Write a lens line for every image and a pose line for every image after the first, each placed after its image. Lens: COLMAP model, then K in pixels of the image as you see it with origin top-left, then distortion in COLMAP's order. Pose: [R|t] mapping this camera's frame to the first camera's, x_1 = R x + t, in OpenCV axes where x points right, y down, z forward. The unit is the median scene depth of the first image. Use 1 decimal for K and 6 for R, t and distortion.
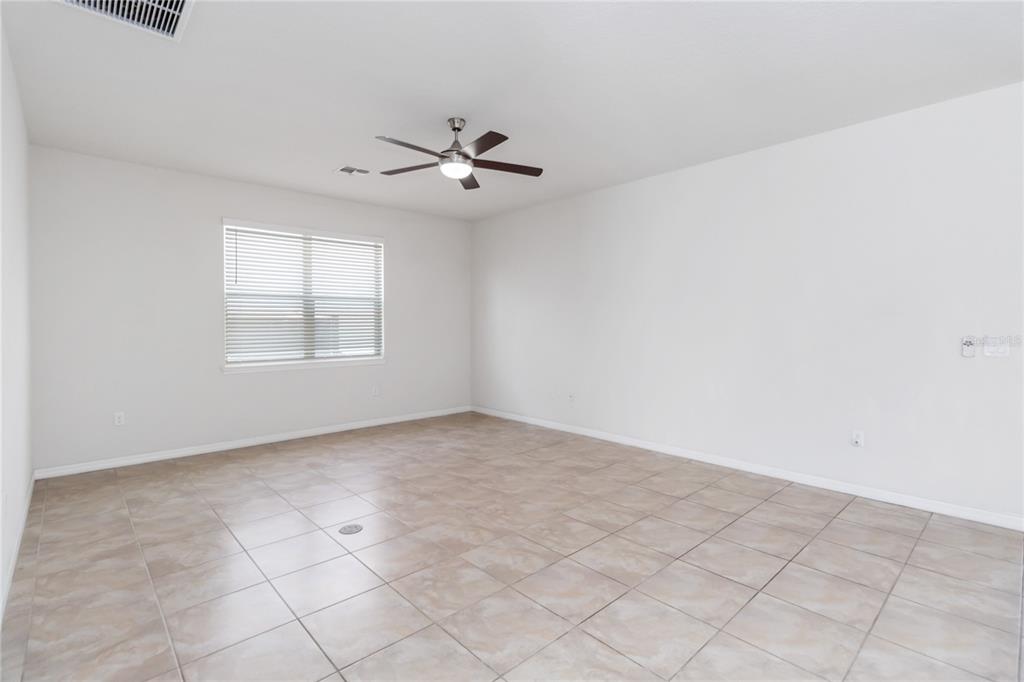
lens RADIAL K [[481.4, 0, 513.1], [0, 481.4, 321.2], [0, 0, 1]] dist [-0.000601, -0.000204]
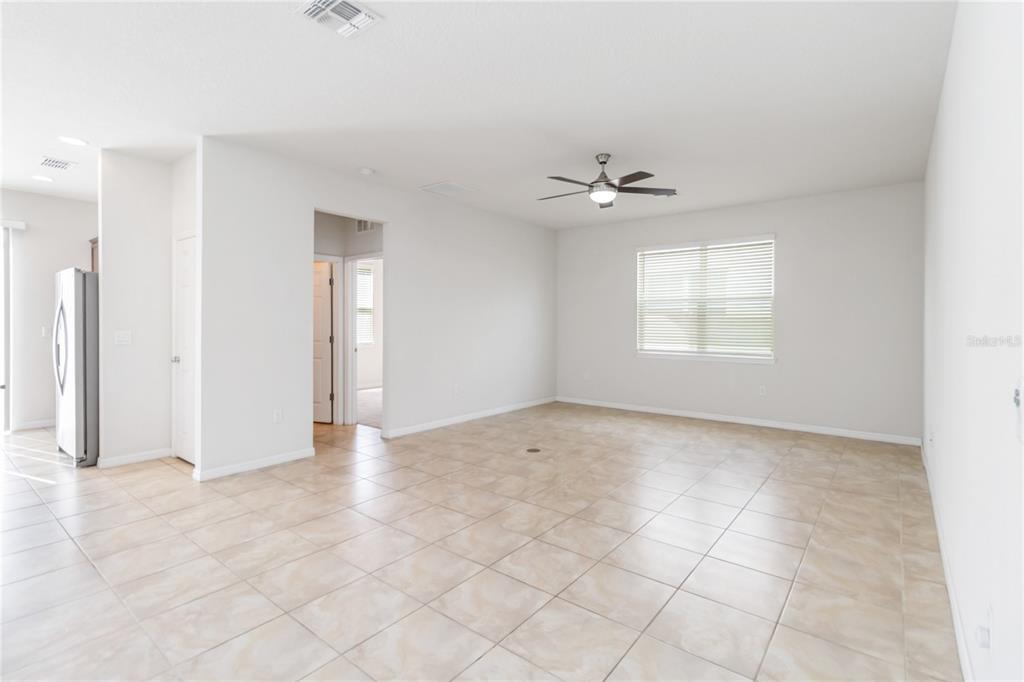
lens RADIAL K [[481.4, 0, 513.1], [0, 481.4, 321.2], [0, 0, 1]] dist [-0.000601, -0.000204]
pose [[0.158698, 0.002911, -0.987323, 0.744435], [-0.002785, 0.999993, 0.002501, 0.000361], [0.987323, 0.002352, 0.158705, 0.413113]]
